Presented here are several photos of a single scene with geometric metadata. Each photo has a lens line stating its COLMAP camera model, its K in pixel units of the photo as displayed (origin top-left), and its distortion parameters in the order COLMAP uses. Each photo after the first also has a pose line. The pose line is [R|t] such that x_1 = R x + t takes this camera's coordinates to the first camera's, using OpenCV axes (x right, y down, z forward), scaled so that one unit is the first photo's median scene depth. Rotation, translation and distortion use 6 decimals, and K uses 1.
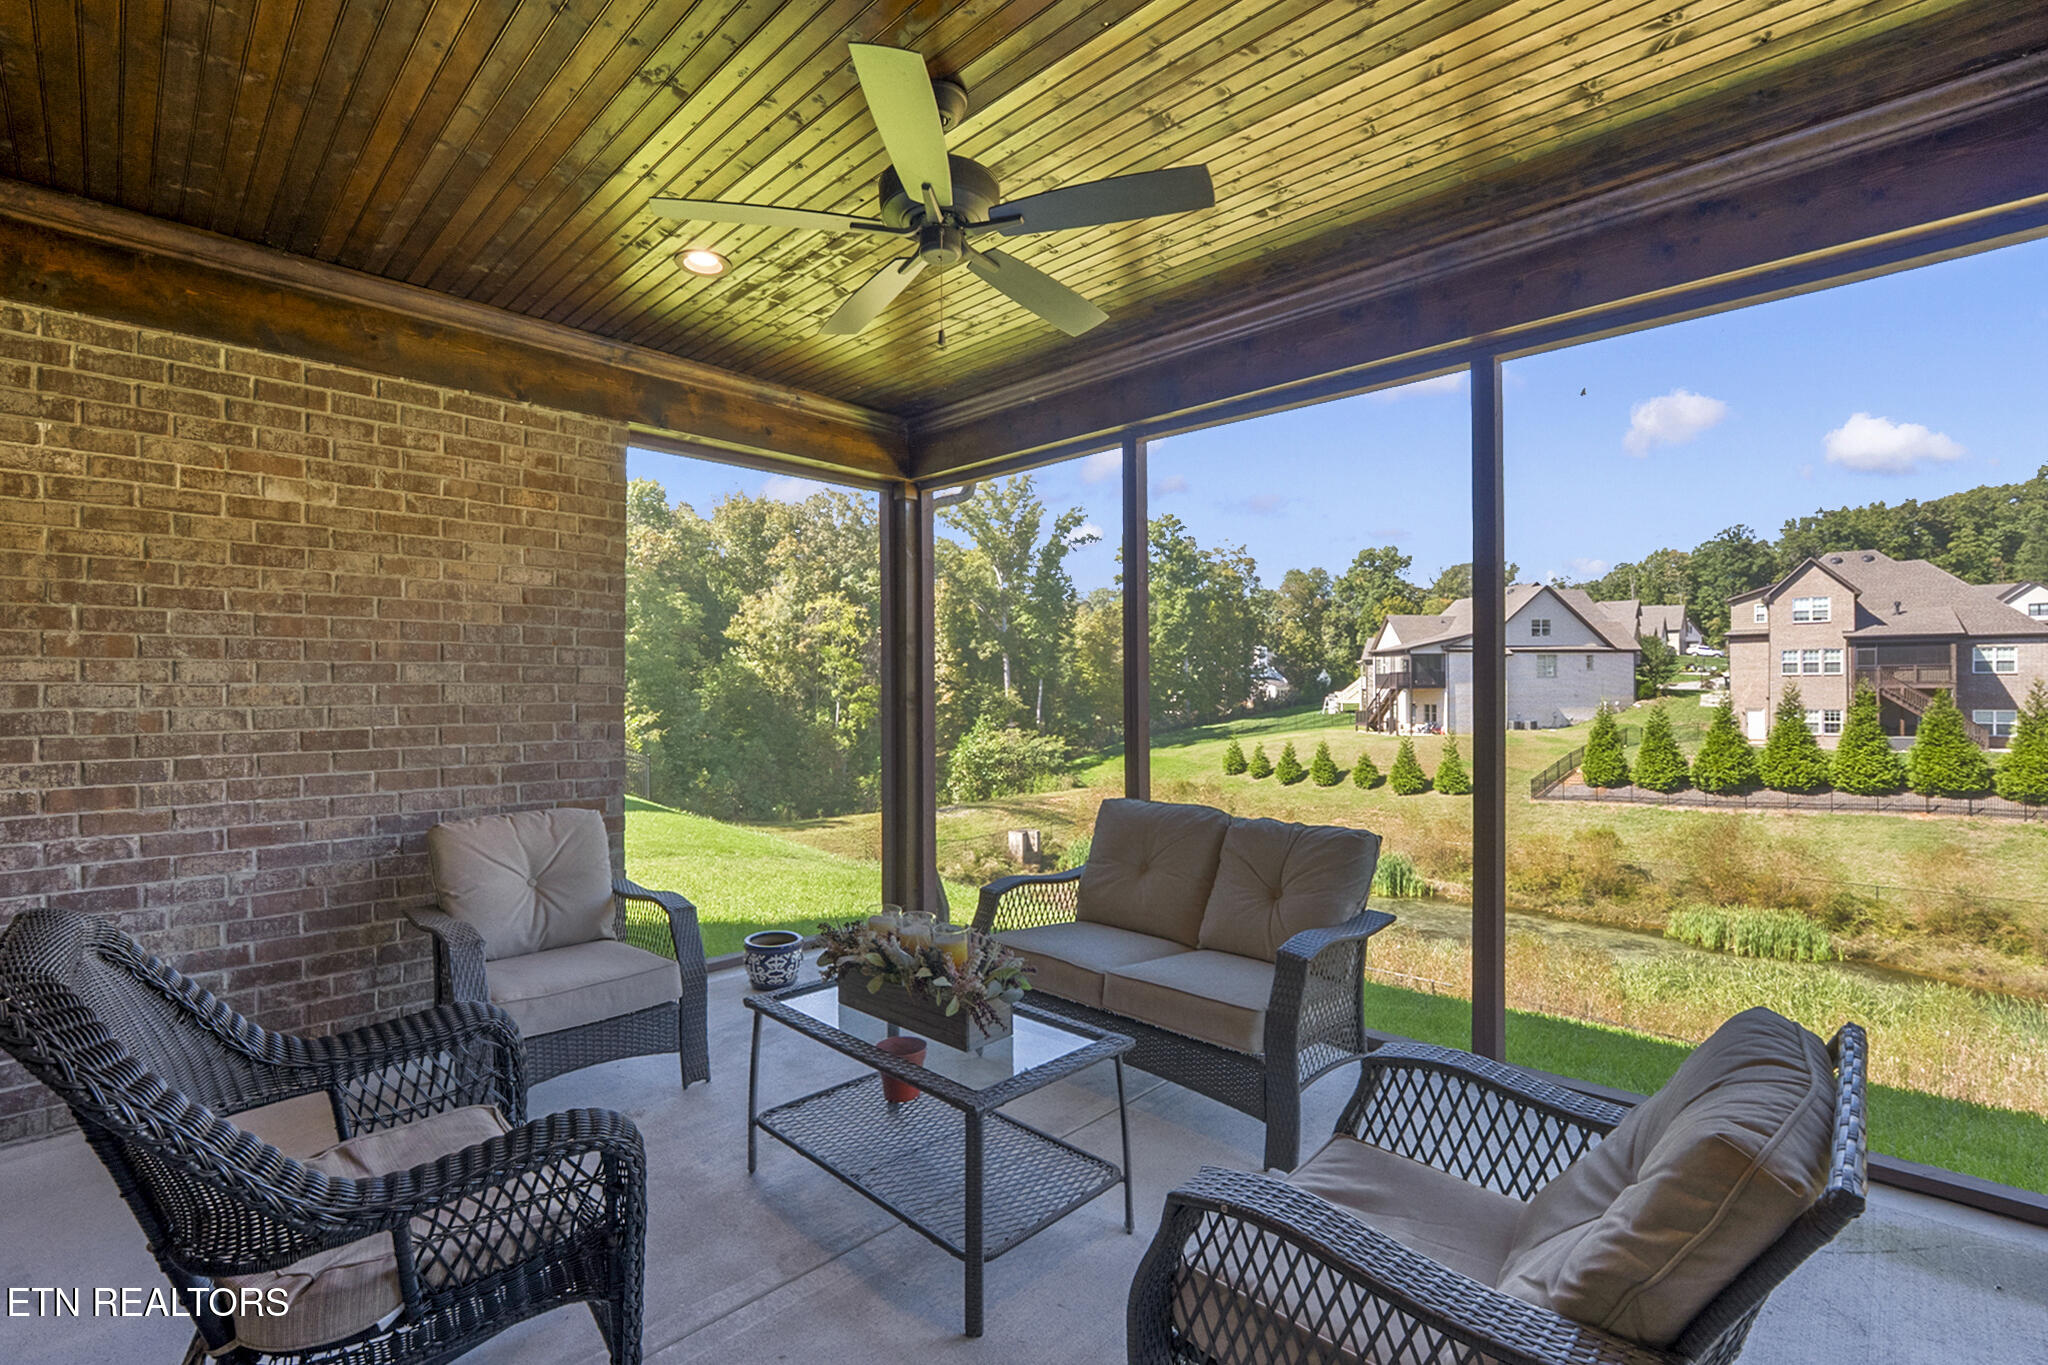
lens RADIAL K [[902.1, 0, 1023.6], [0, 902.1, 691.9], [0, 0, 1]] dist [-0.023470, -0.001994]
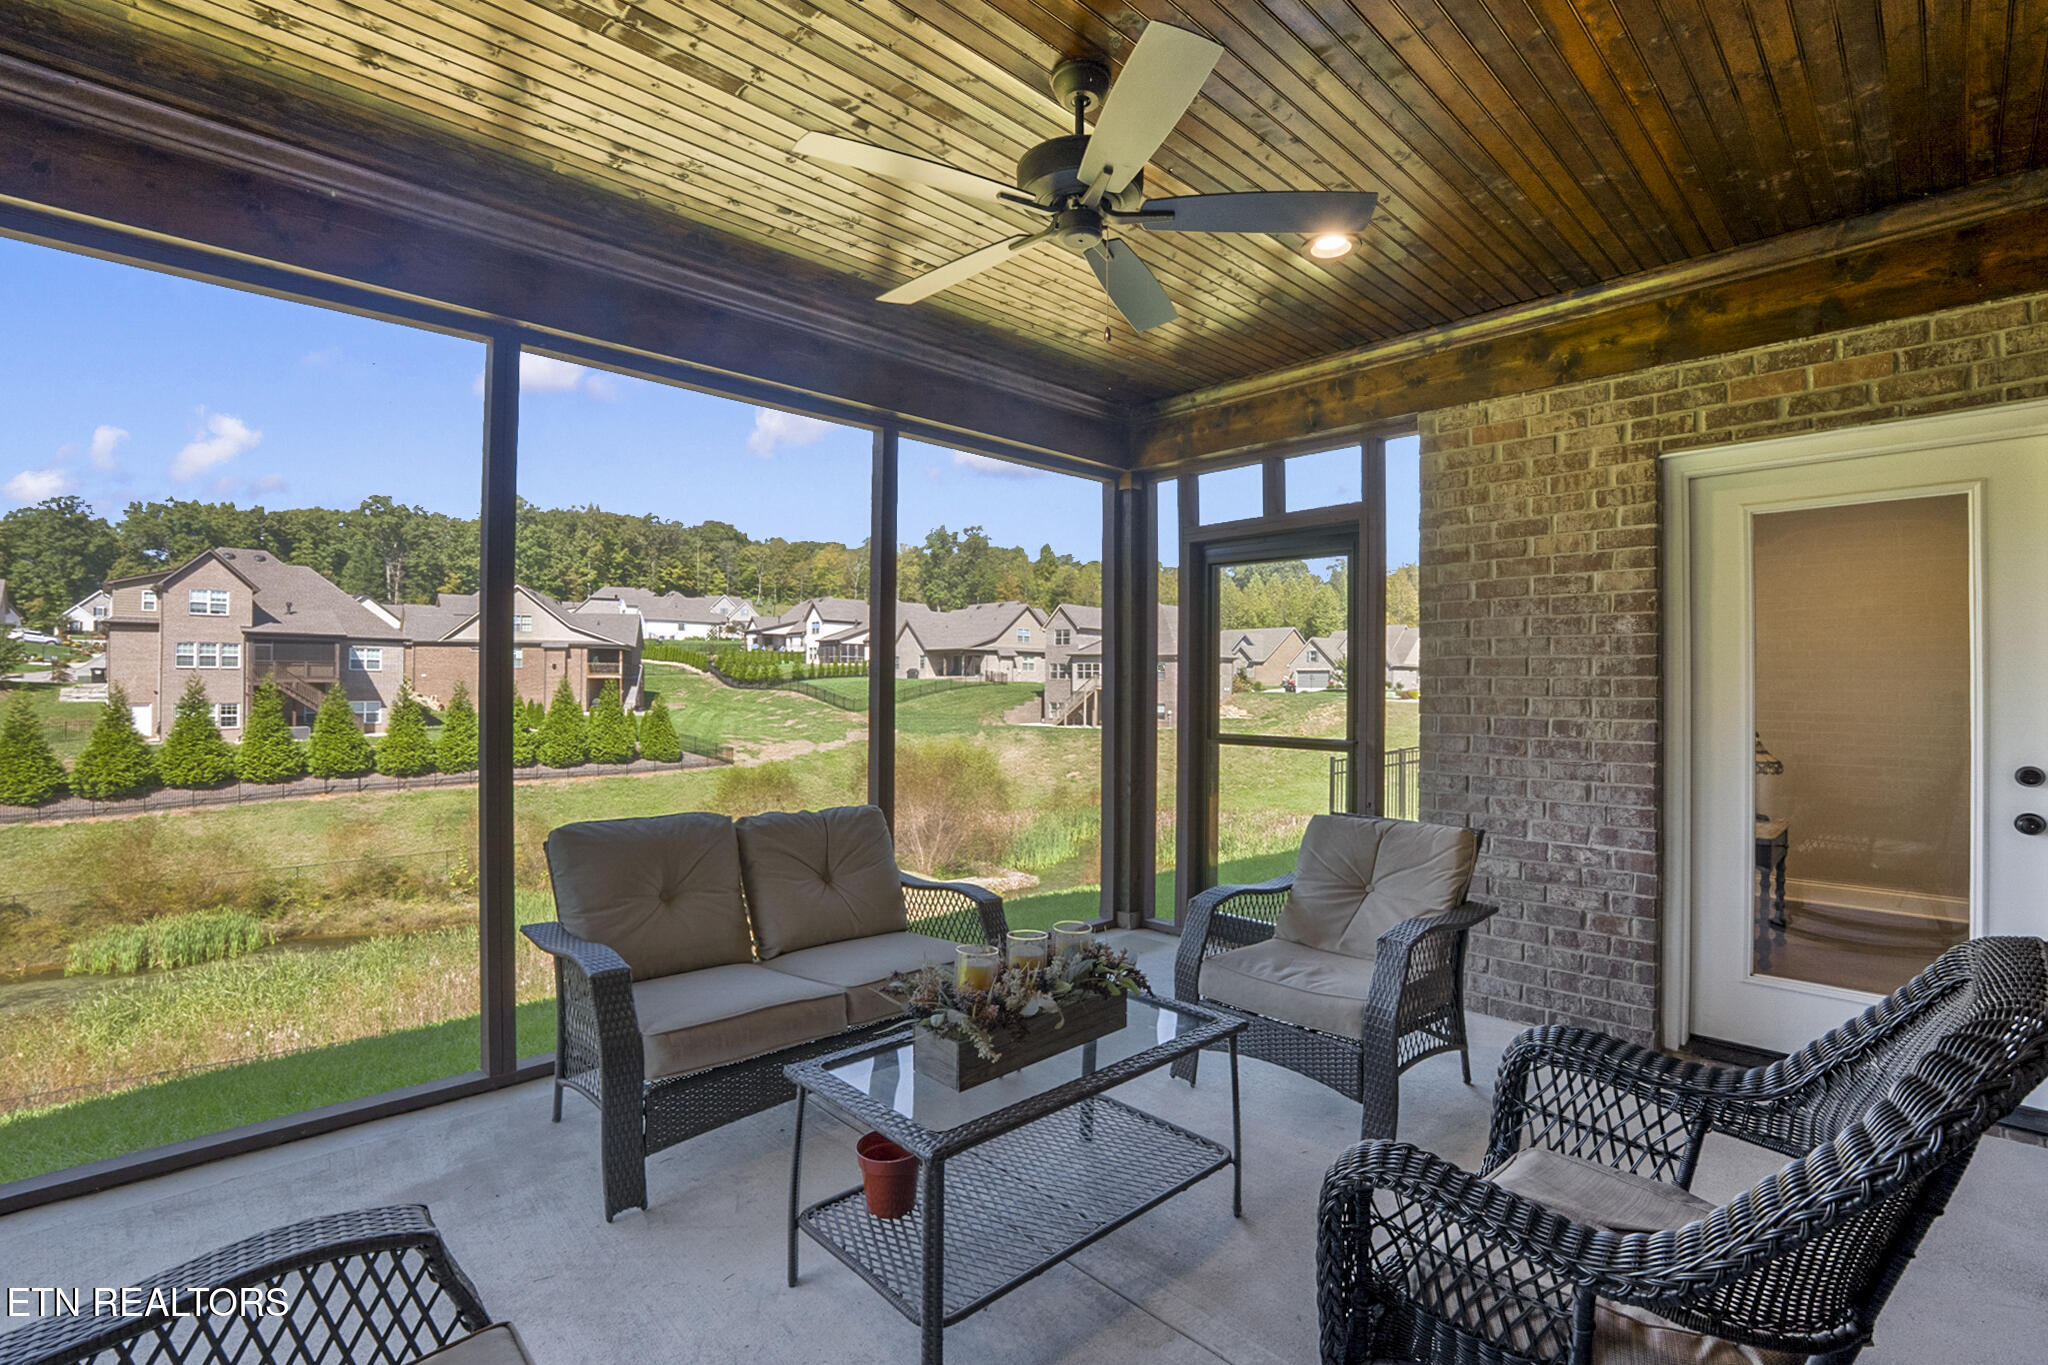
lens RADIAL K [[902.1, 0, 1019.6], [0, 902.1, 683.7], [0, 0, 1]] dist [-0.023470, -0.001994]
pose [[0.056024, 0.005364, 0.998415, -0.042947], [-0.003154, 0.999982, -0.005196, 0.000280], [-0.998424, -0.002858, 0.056040, 0.040506]]
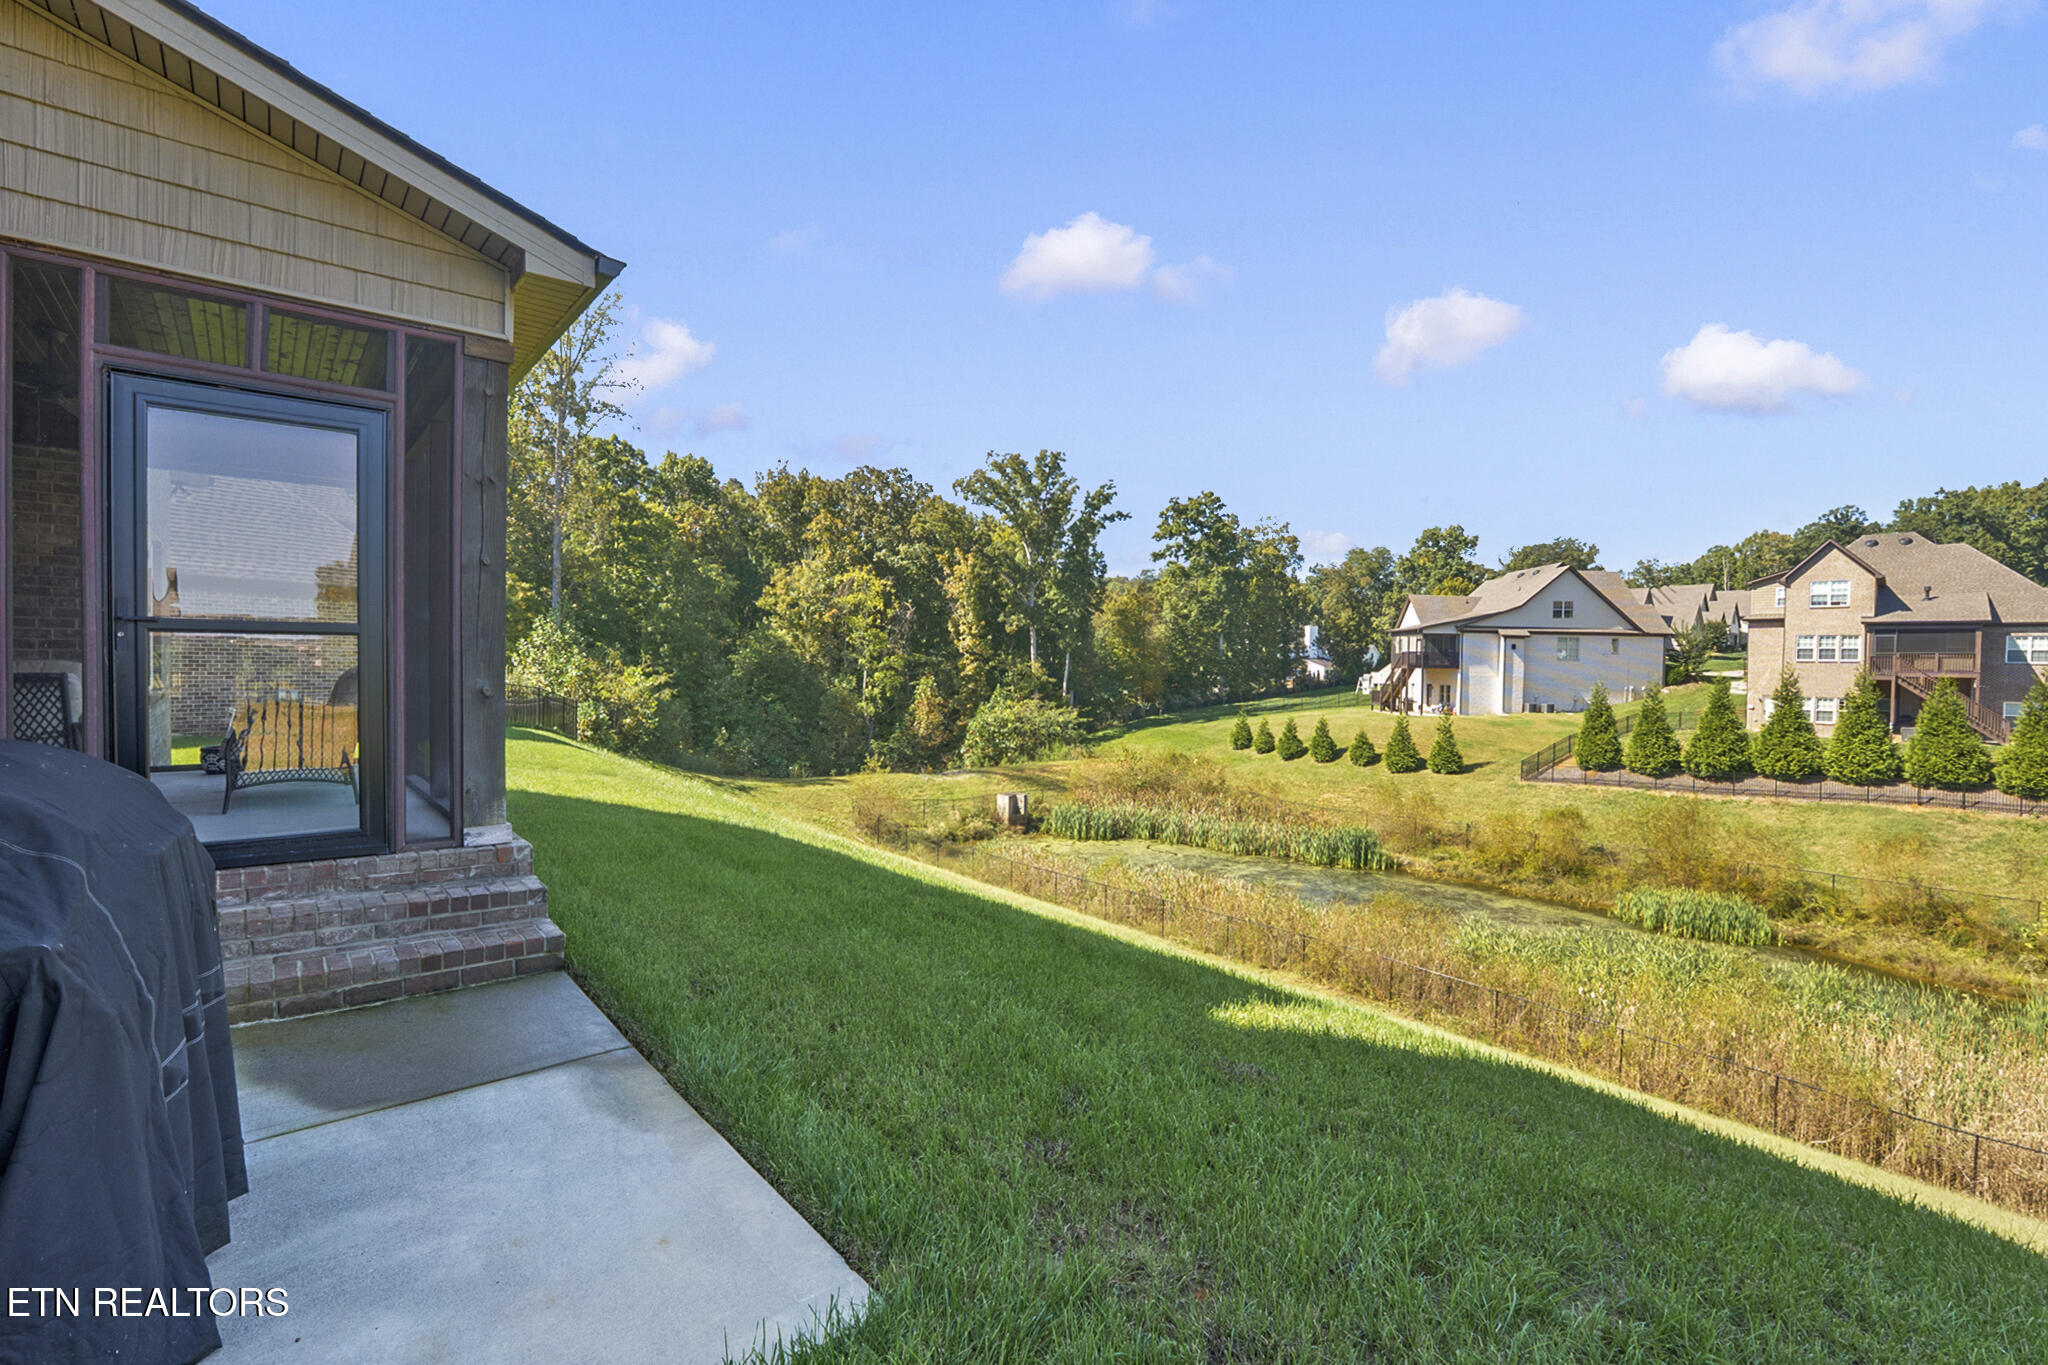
lens RADIAL K [[902.1, 0, 1026.4], [0, 902.1, 687.4], [0, 0, 1]] dist [-0.023470, -0.001994]
pose [[0.995533, 0.022549, -0.091679, 0.108609], [-0.020679, 0.999559, 0.021296, 0.006563], [0.092119, -0.019305, 0.995561, -0.042234]]
